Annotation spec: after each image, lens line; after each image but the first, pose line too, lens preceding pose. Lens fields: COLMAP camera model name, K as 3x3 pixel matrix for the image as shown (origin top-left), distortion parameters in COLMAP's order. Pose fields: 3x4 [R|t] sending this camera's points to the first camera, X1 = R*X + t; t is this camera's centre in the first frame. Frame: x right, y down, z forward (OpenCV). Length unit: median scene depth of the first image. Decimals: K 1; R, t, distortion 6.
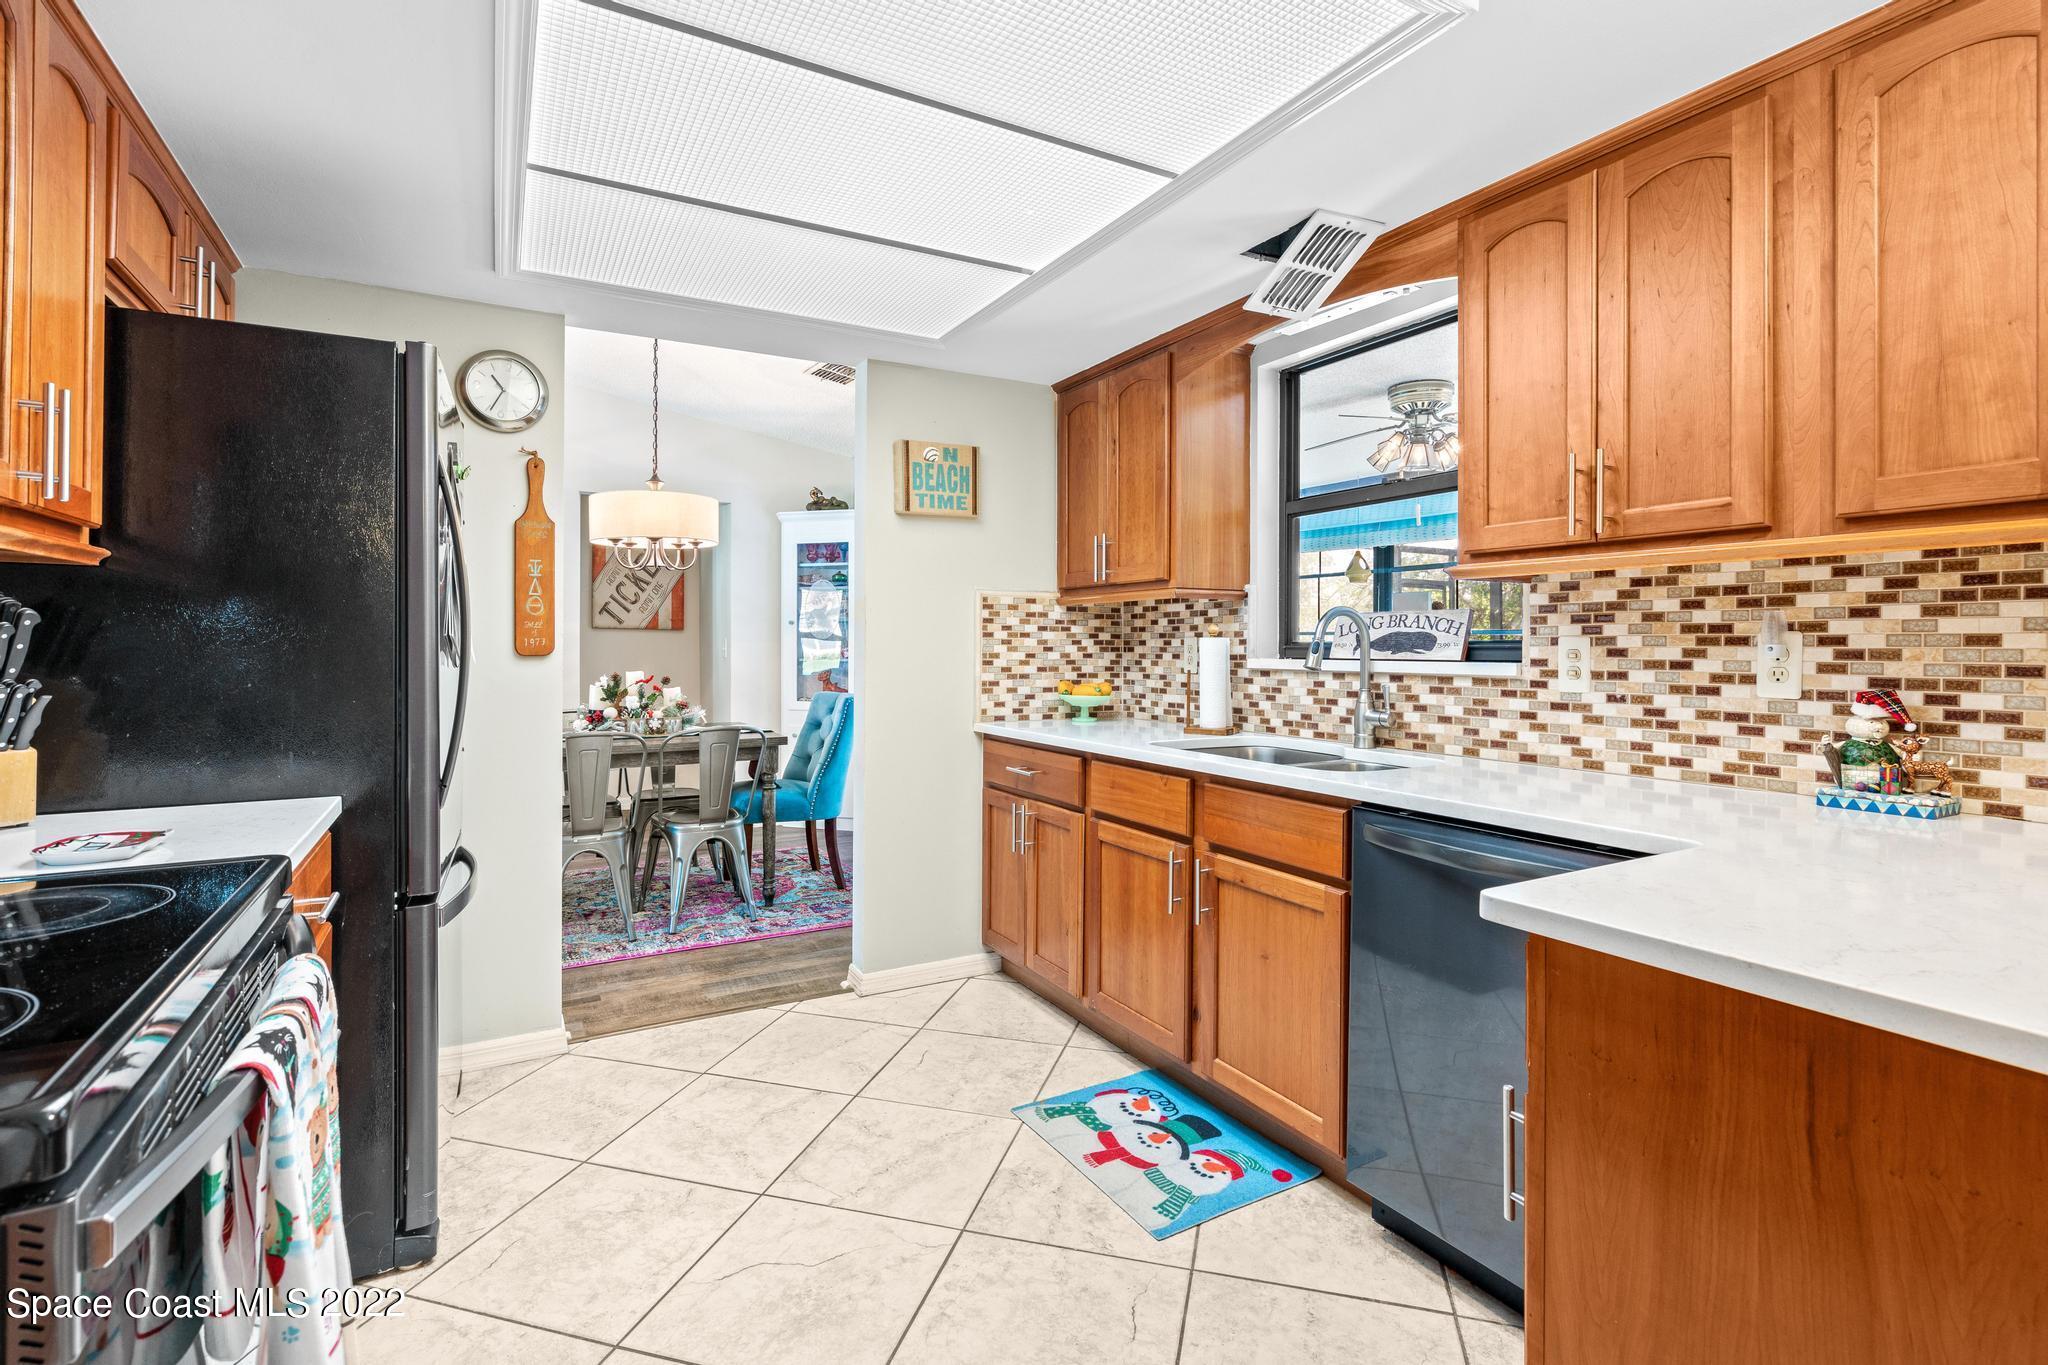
lens RADIAL K [[934.9, 0, 1008.2], [0, 934.9, 639.3], [0, 0, 1]] dist [0.000411, 0.001658]
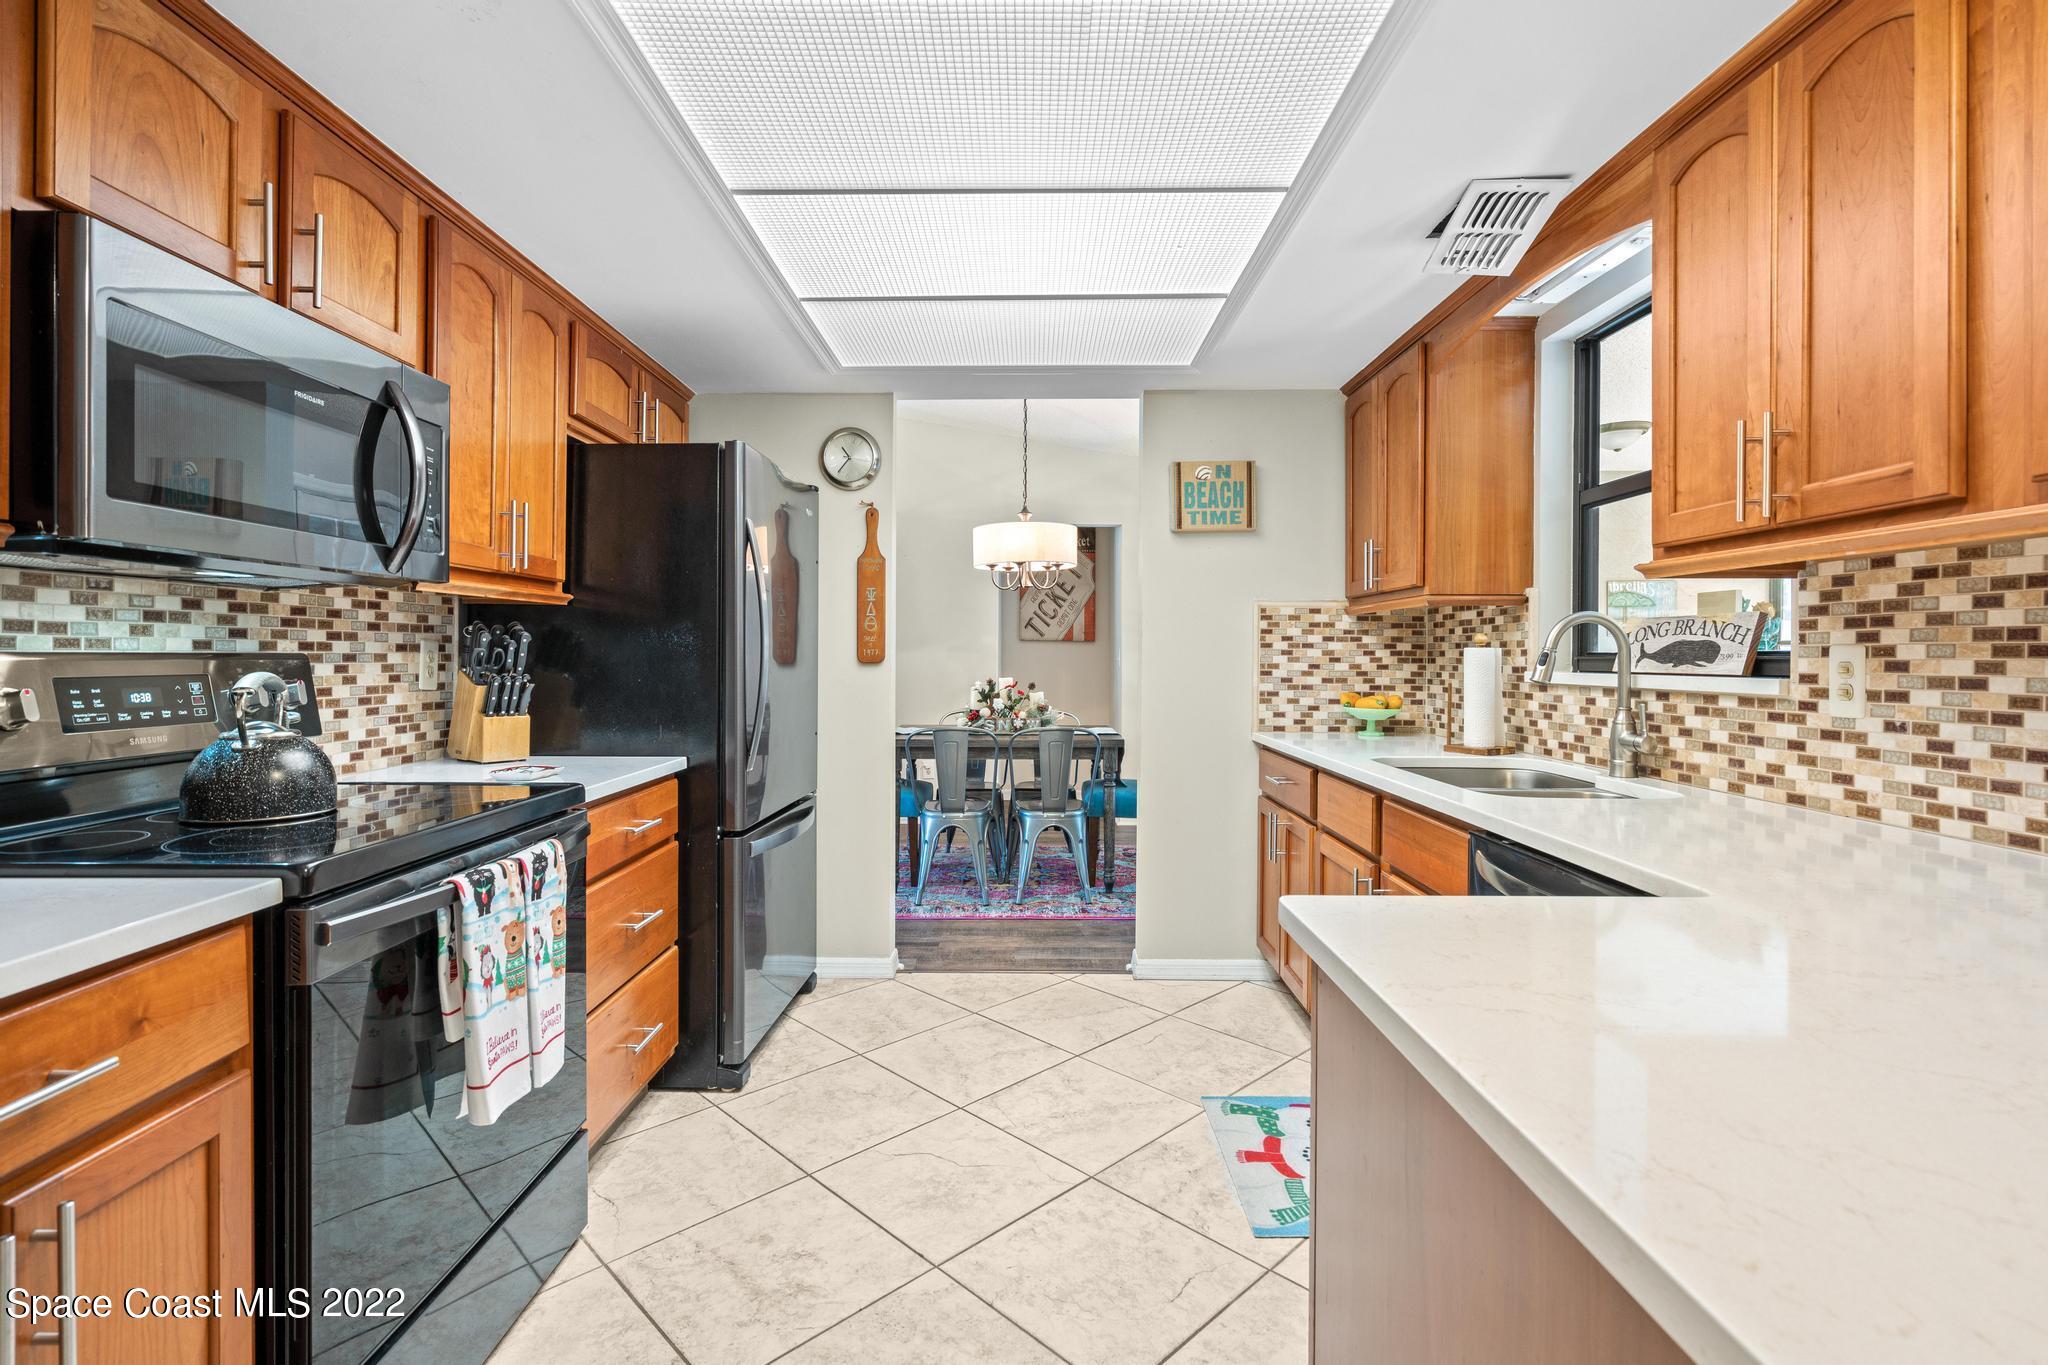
lens RADIAL K [[934.9, 0, 1017.2], [0, 934.9, 650.8], [0, 0, 1]] dist [0.000411, 0.001658]
pose [[0.869357, -0.000467, -0.494184, 0.357605], [0.000808, 1.000000, 0.000476, 0.000522], [0.494184, -0.000813, 0.869357, -0.014939]]
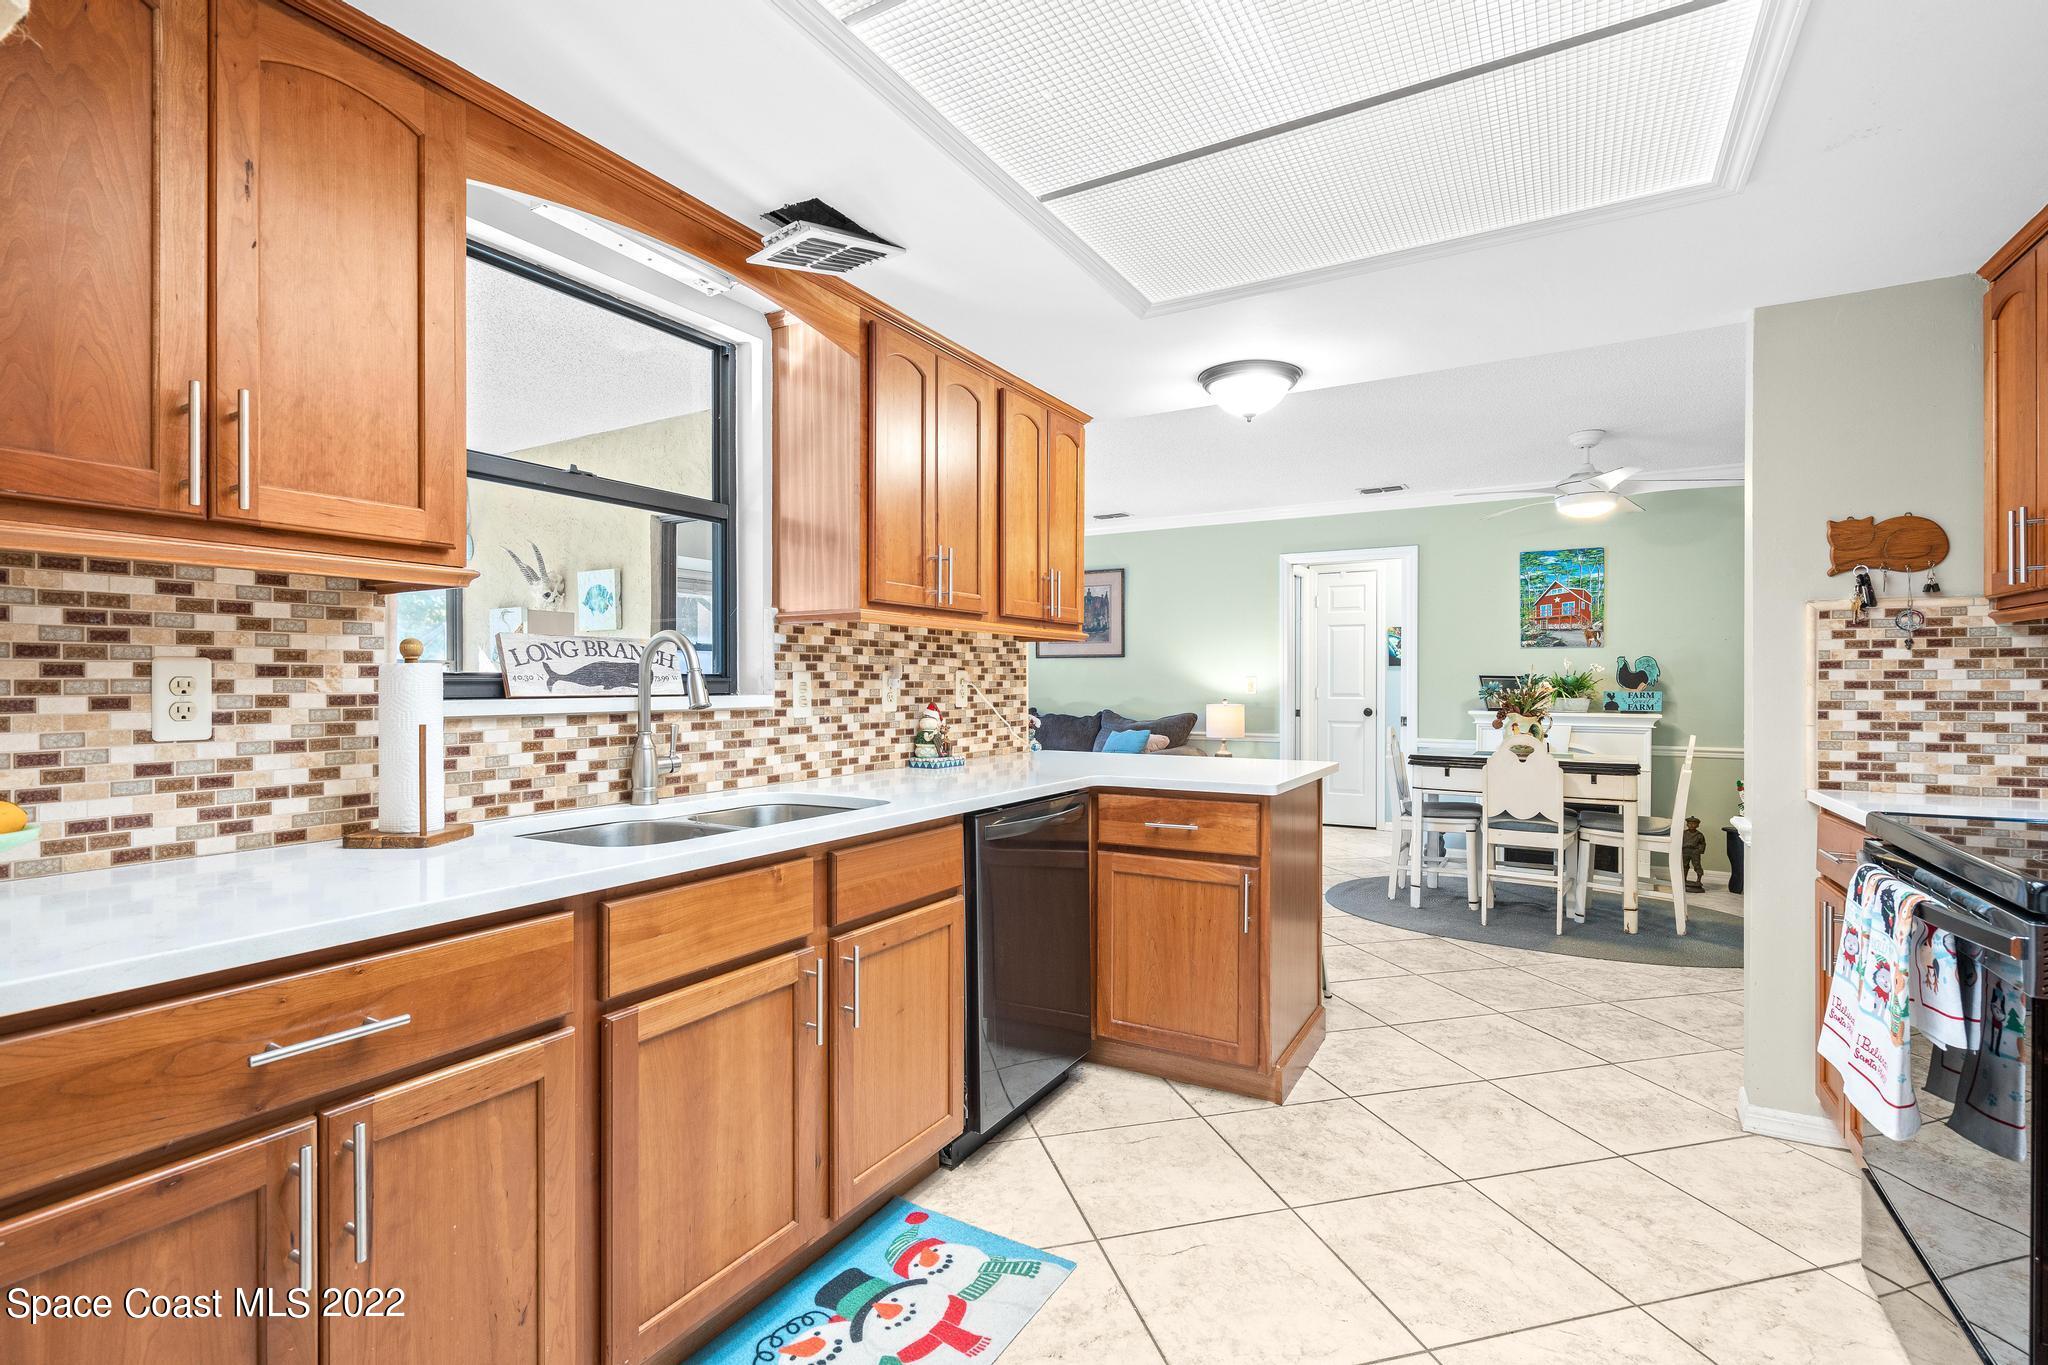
lens RADIAL K [[934.9, 0, 1041.9], [0, 934.9, 682.6], [0, 0, 1]] dist [0.000411, 0.001658]
pose [[-0.515780, -0.001678, 0.856719, -0.550049], [-0.006504, 0.999977, -0.001958, 0.010516], [-0.856696, -0.006582, -0.515779, 1.246757]]
